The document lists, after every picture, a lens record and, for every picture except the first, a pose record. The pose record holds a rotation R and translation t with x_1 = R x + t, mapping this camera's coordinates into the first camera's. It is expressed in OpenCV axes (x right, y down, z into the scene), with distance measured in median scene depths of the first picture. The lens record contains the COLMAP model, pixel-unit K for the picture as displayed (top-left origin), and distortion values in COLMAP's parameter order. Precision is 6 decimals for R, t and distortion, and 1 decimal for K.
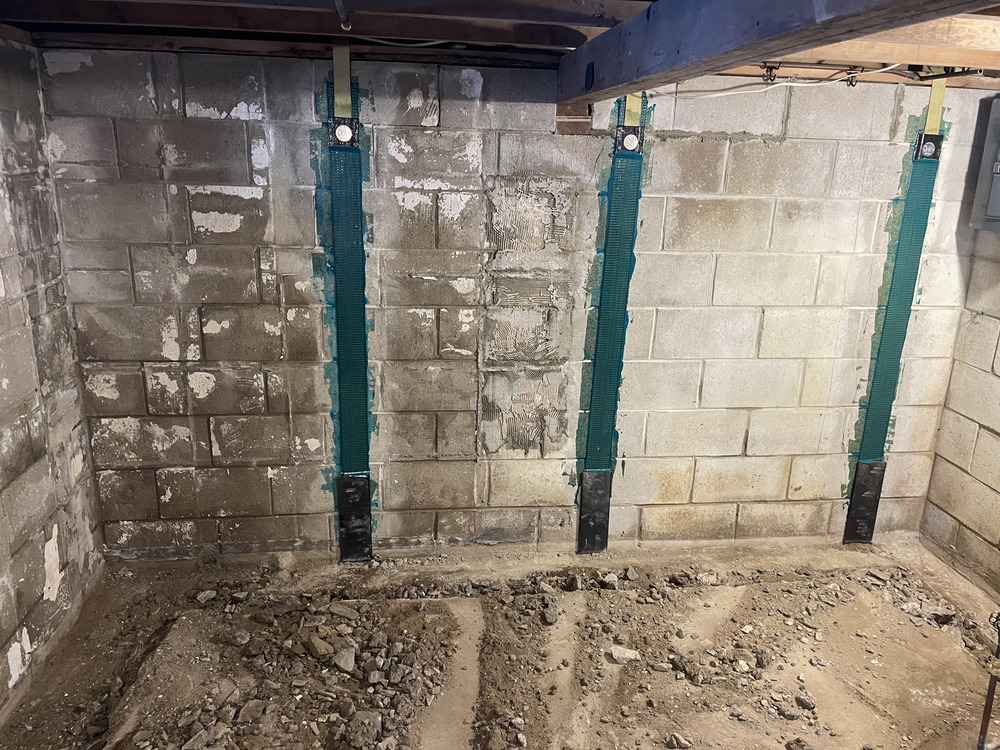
lens RADIAL K [[785.9, 0, 494.4], [0, 785.9, 369.5], [0, 0, 1]] dist [0.072119, -0.091040]
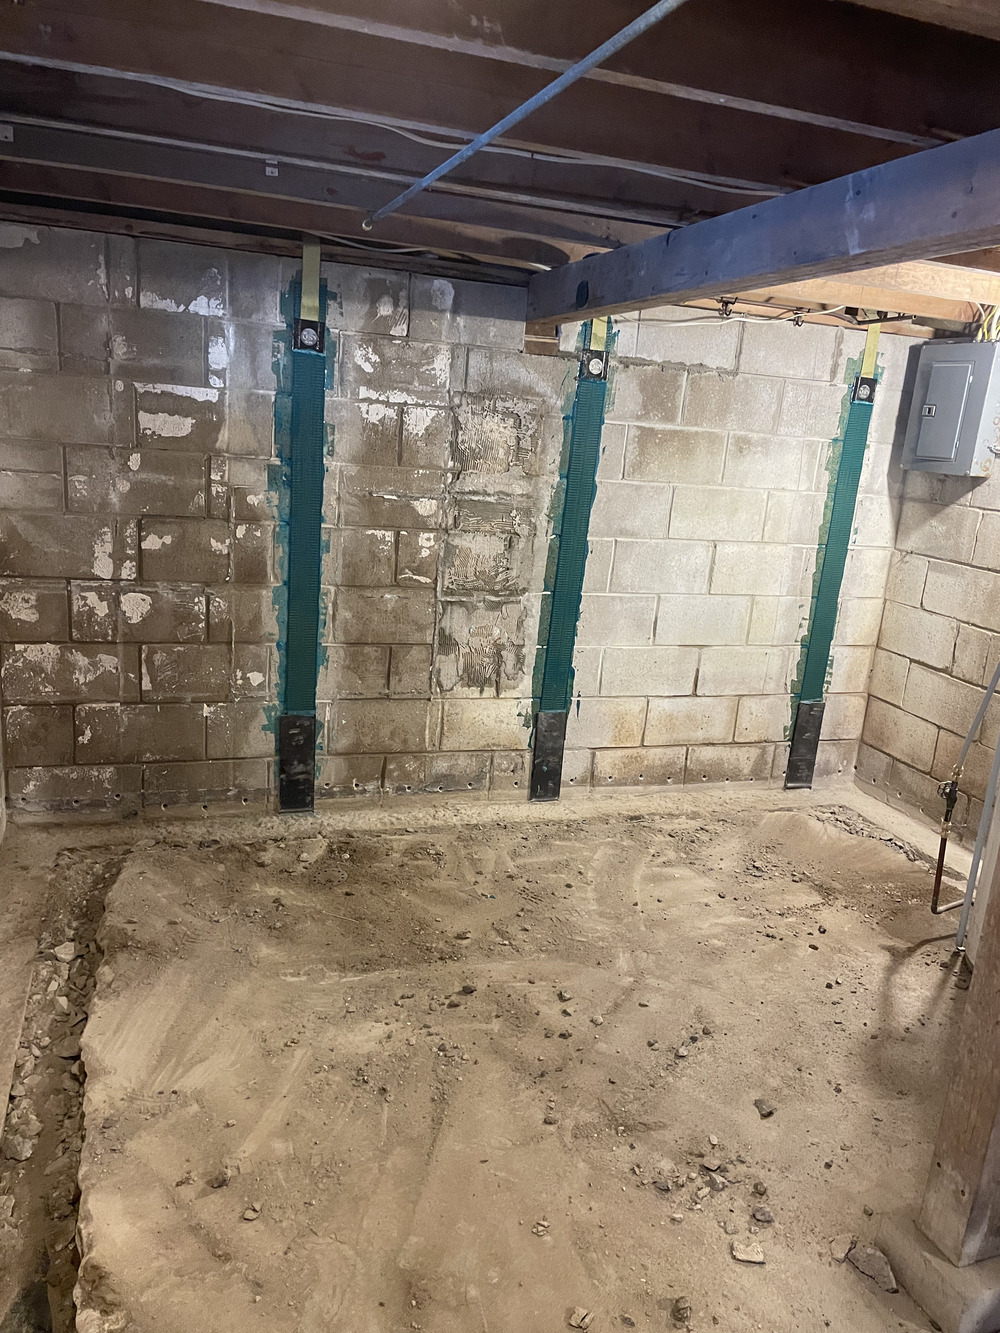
lens RADIAL K [[1047.6, 0, 498.3], [0, 1047.6, 676.0], [0, 0, 1]] dist [0.072119, -0.091040]
pose [[0.977410, -0.001735, 0.211345, -0.219074], [0.006912, 0.999694, -0.023761, 0.126267], [-0.211239, 0.024686, 0.977123, -0.245448]]
